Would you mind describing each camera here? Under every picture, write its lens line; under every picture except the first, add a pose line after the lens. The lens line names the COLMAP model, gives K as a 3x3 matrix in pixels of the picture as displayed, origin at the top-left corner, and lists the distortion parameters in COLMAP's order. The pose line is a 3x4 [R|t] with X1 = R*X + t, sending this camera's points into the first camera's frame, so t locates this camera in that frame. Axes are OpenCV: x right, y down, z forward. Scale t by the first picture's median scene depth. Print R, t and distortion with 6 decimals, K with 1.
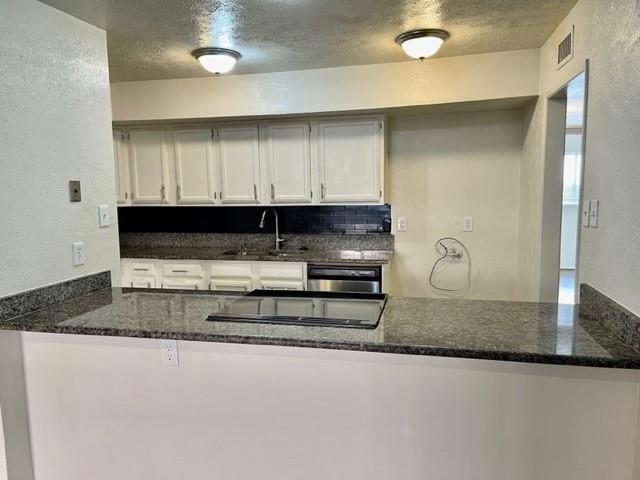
lens RADIAL K [[483.0, 0, 321.5], [0, 483.0, 241.3], [0, 0, 1]] dist [0.049625, -0.023490]
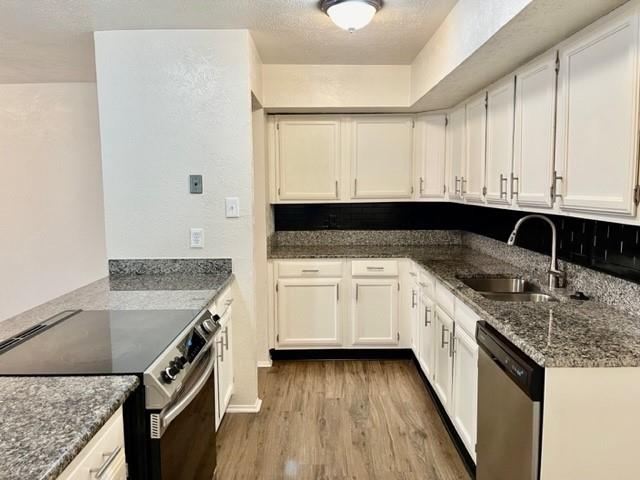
lens RADIAL K [[483.0, 0, 323.0], [0, 483.0, 238.9], [0, 0, 1]] dist [0.049625, -0.023490]
pose [[0.226050, 0.120251, -0.966665, 0.673825], [-0.104667, 0.989605, 0.098629, -0.116508], [0.968476, 0.078883, 0.236287, 1.007777]]
